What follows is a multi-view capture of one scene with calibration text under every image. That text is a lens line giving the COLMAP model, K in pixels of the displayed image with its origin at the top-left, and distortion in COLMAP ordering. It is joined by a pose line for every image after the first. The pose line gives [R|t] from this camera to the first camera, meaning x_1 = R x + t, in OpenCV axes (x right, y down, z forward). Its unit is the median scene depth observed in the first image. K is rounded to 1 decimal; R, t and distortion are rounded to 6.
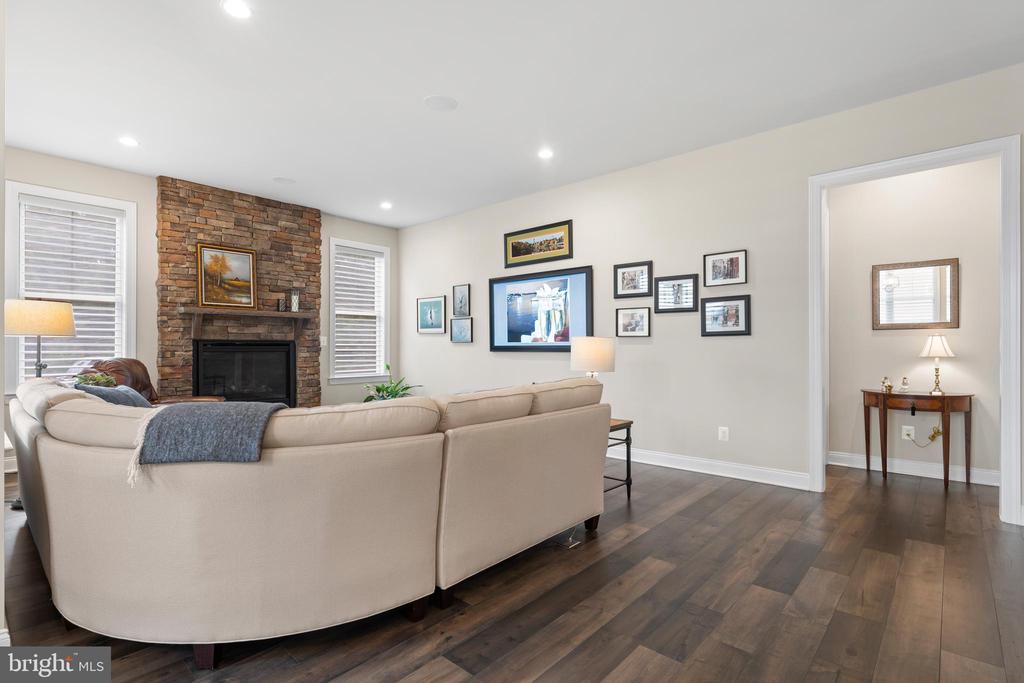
lens RADIAL K [[496.5, 0, 512.9], [0, 496.5, 345.0], [0, 0, 1]] dist [0.000745, 0.000076]
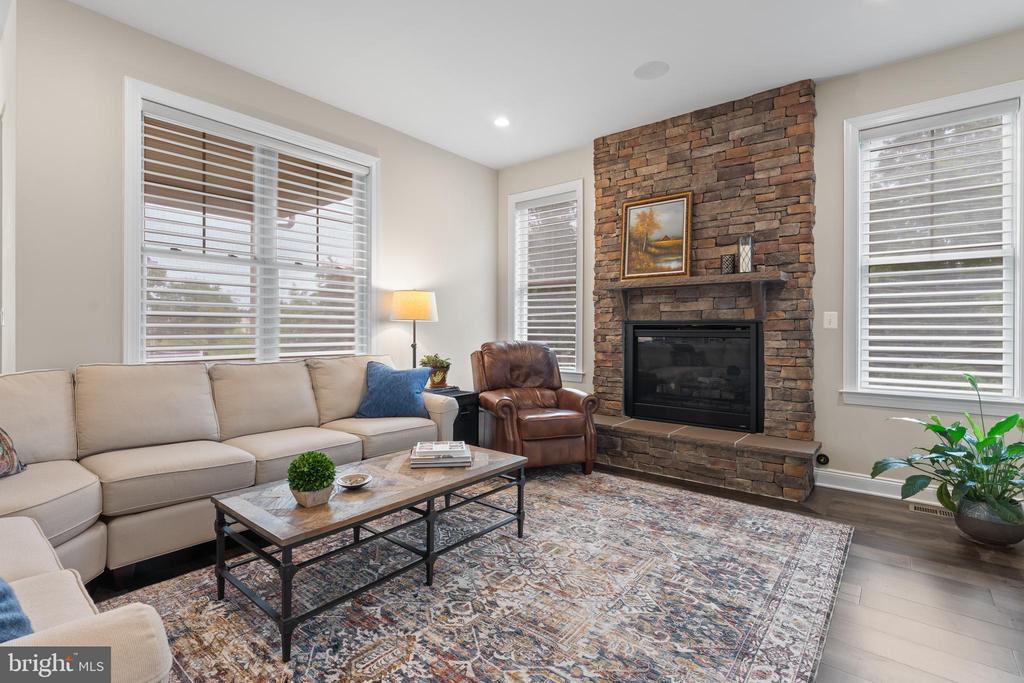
lens RADIAL K [[486.6, 0, 511.3], [0, 486.6, 327.3], [0, 0, 1]] dist [0.001013, 0.000196]
pose [[0.040342, -0.000417, -0.999186, 0.147440], [0.004527, 0.999990, -0.000234, -0.001638], [0.999176, -0.004514, 0.040344, 0.730784]]
